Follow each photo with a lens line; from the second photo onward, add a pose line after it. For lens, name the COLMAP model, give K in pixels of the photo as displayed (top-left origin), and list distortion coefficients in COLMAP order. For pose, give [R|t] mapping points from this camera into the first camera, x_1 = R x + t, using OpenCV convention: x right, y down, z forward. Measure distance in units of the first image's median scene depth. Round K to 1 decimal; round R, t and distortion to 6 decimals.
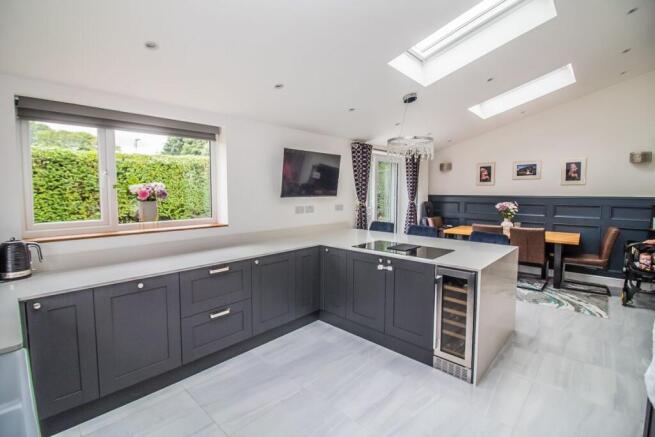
lens RADIAL K [[305.0, 0, 326.1], [0, 305.0, 216.2], [0, 0, 1]] dist [-0.010854, -0.001897]
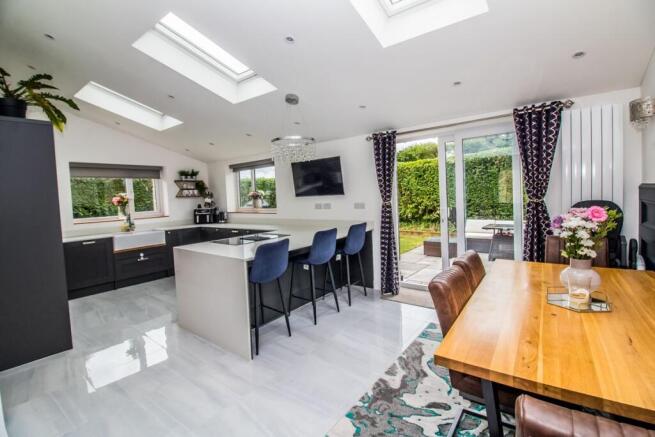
lens RADIAL K [[305.0, 0, 327.9], [0, 305.0, 215.2], [0, 0, 1]] dist [-0.010854, -0.001897]
pose [[0.098788, 0.059183, -0.993347, 0.954115], [-0.037681, 0.997736, 0.055697, -0.045935], [0.994395, 0.031928, 0.100794, 0.746886]]
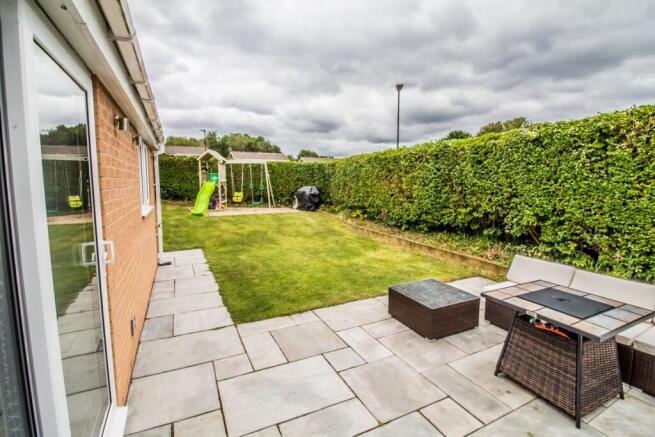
lens RADIAL K [[305.0, 0, 327.7], [0, 305.0, 214.0], [0, 0, 1]] dist [-0.010854, -0.001897]
pose [[-0.347873, 0.101601, -0.932020, 0.307621], [-0.074074, 0.988024, 0.135354, -0.133840], [0.934611, 0.116125, -0.336181, 1.444337]]
